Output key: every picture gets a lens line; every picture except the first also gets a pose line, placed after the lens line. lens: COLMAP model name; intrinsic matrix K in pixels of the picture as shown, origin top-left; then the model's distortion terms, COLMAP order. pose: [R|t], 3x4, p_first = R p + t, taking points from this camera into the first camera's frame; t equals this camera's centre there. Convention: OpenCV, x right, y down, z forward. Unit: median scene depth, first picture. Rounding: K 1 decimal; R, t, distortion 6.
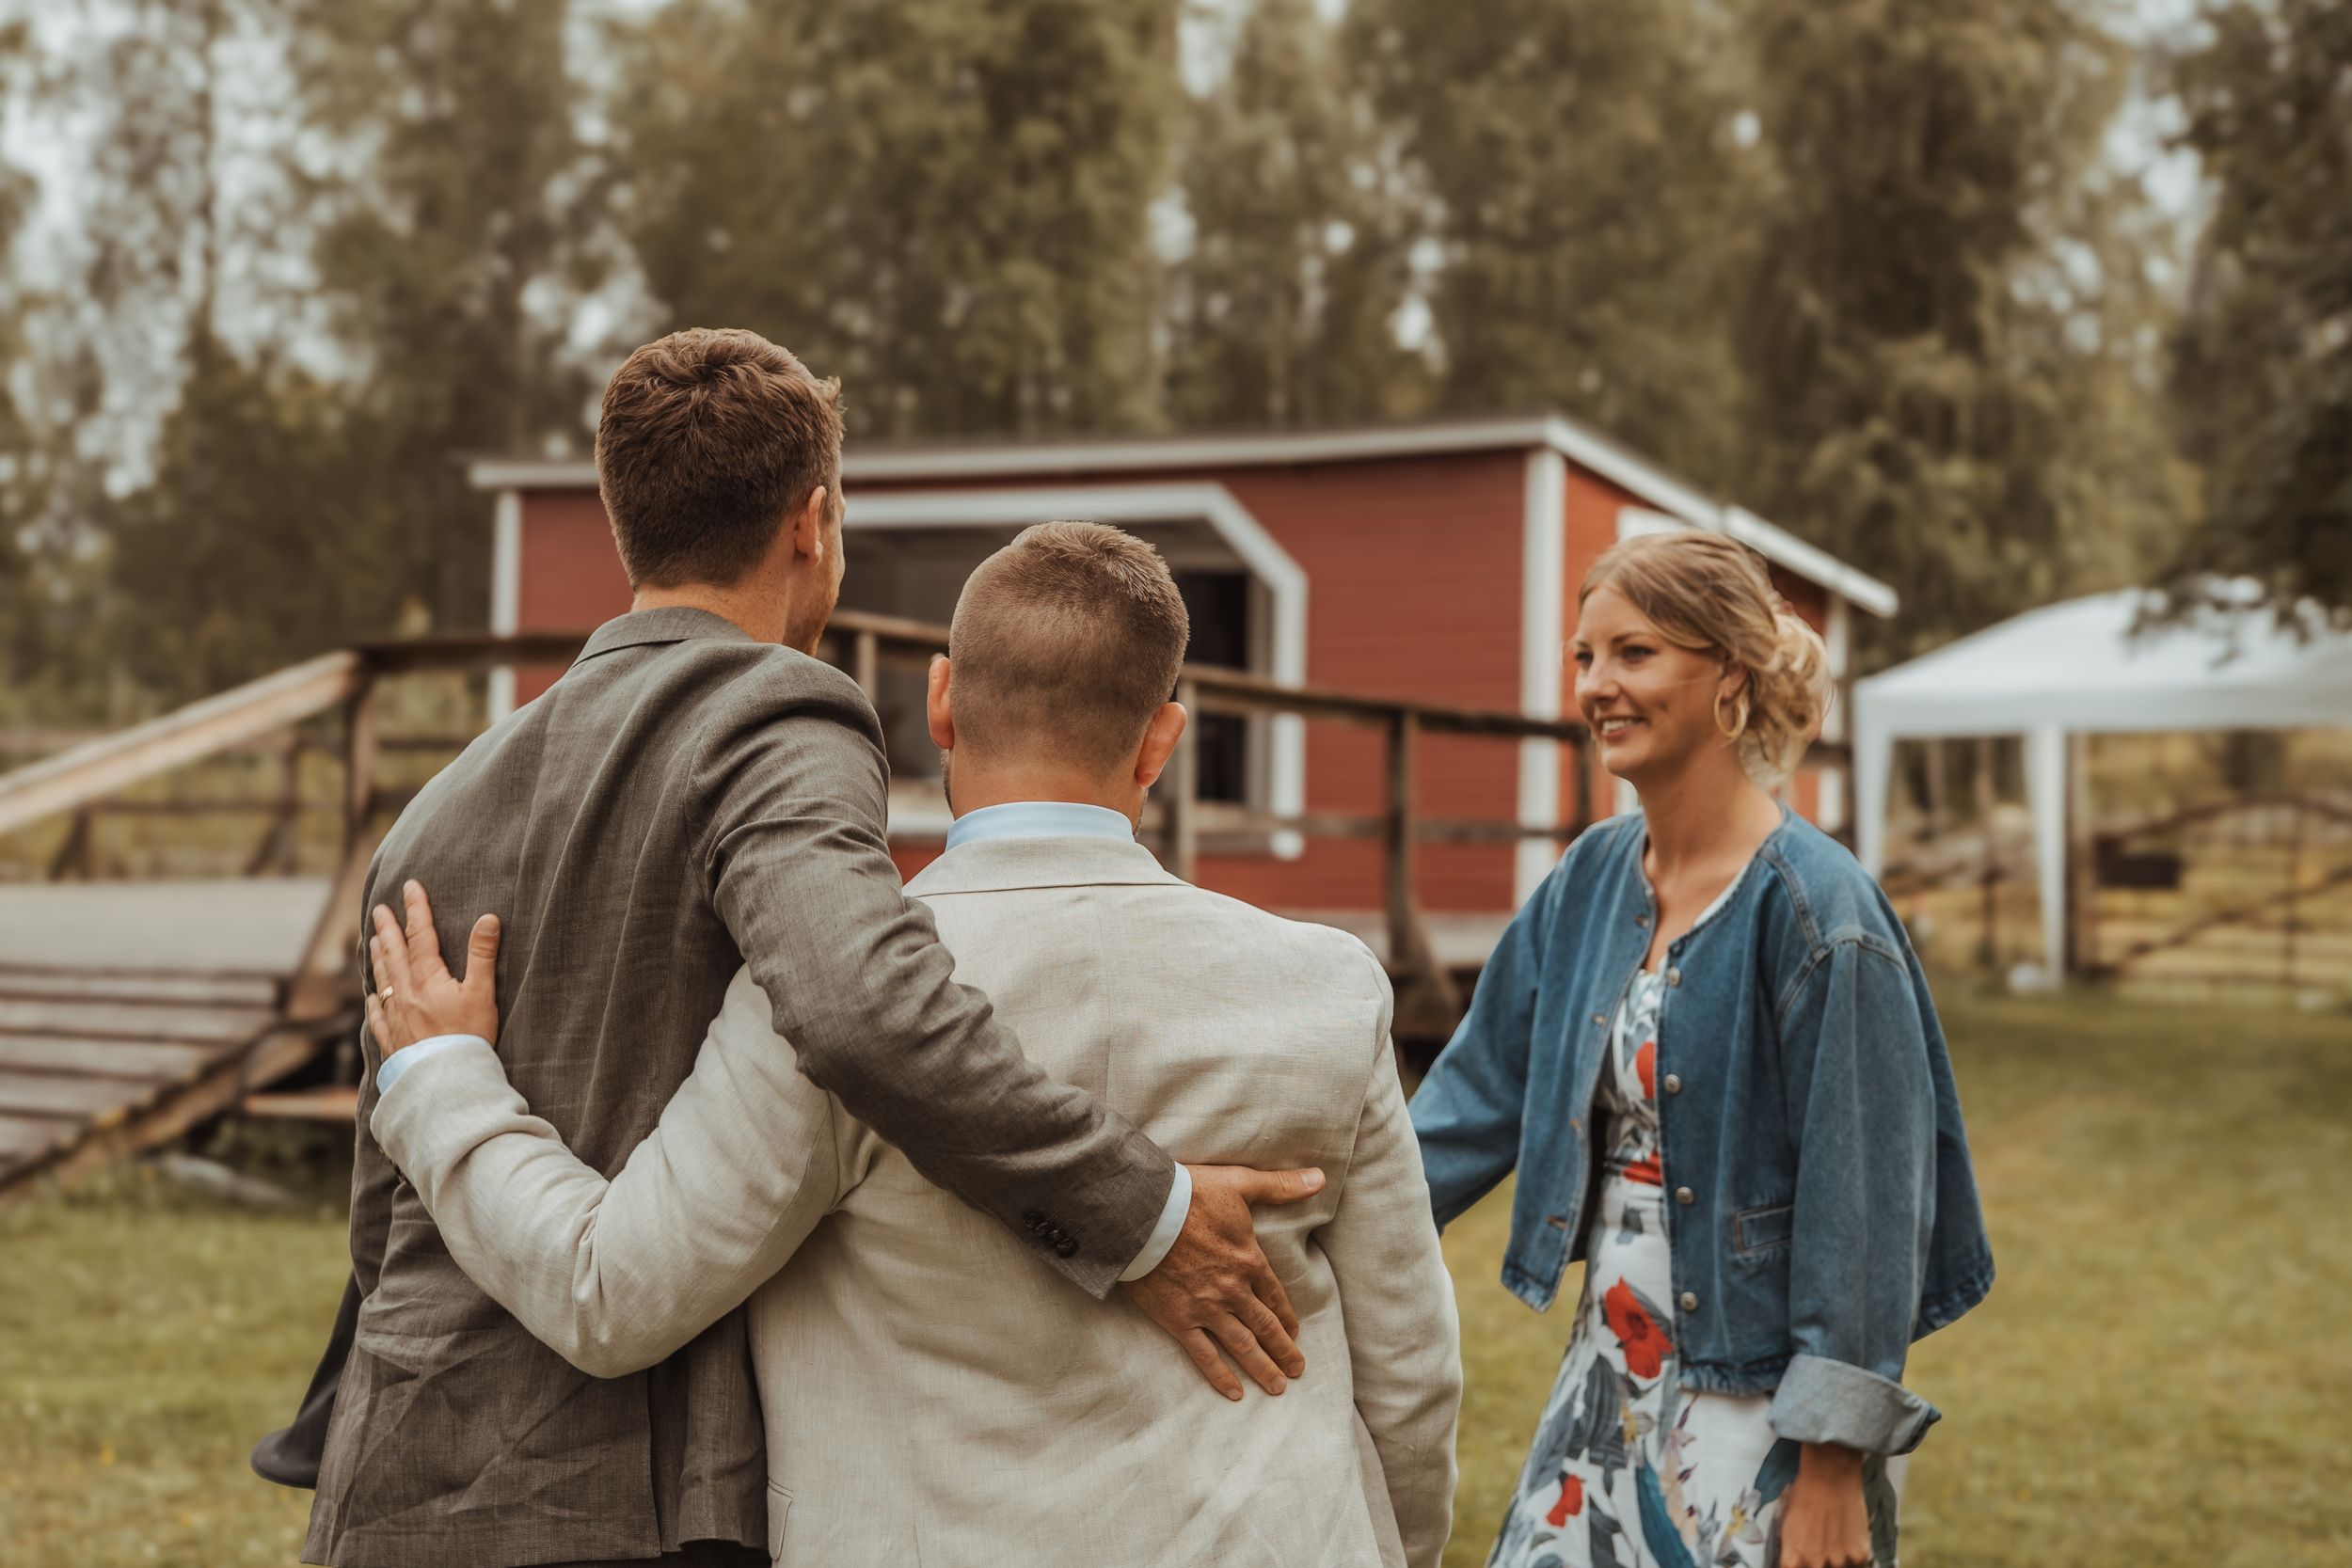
lens RADIAL K [[3389.5, 0, 1176.2], [0, 3389.5, 780.7], [0, 0, 1]] dist [0.018398, 0.000000]
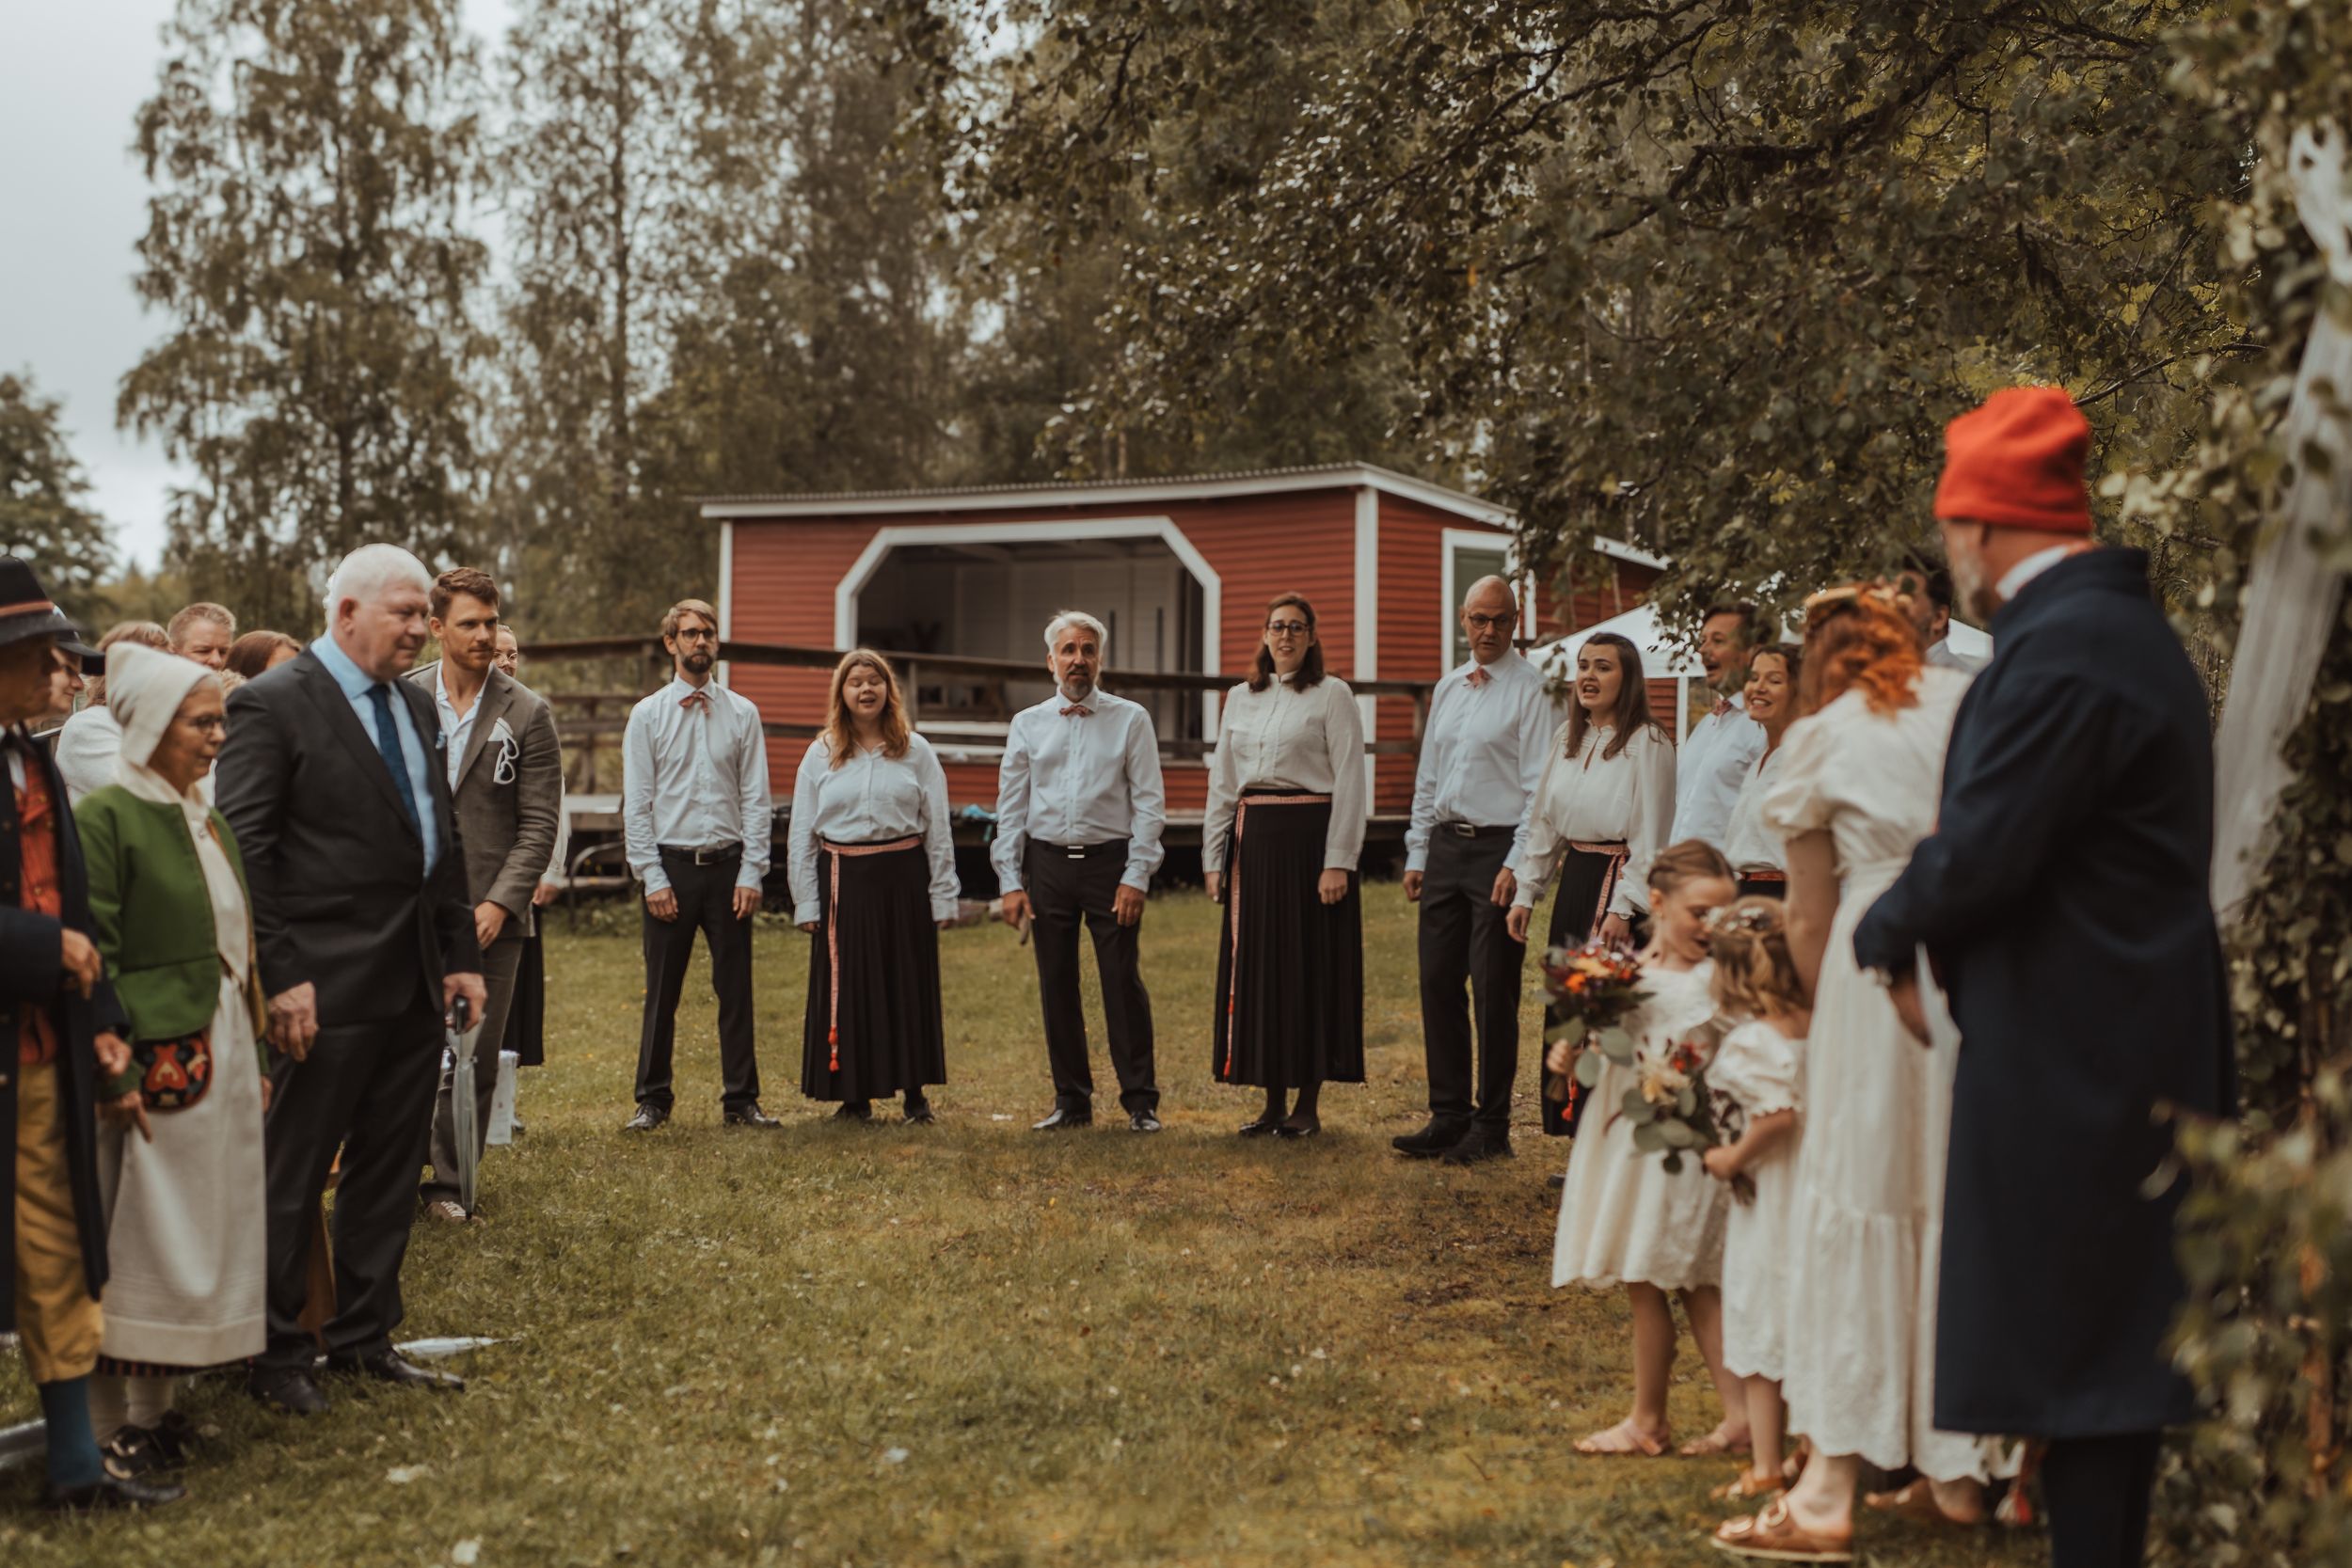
lens RADIAL K [[3389.5, 0, 1176.3], [0, 3389.5, 786.3], [0, 0, 1]] dist [0.018398, 0.000000]
pose [[0.987073, -0.013912, -0.159666, 0.106509], [0.017374, 0.999643, 0.020304, -0.000586], [0.159326, -0.022815, 0.986962, -0.181387]]
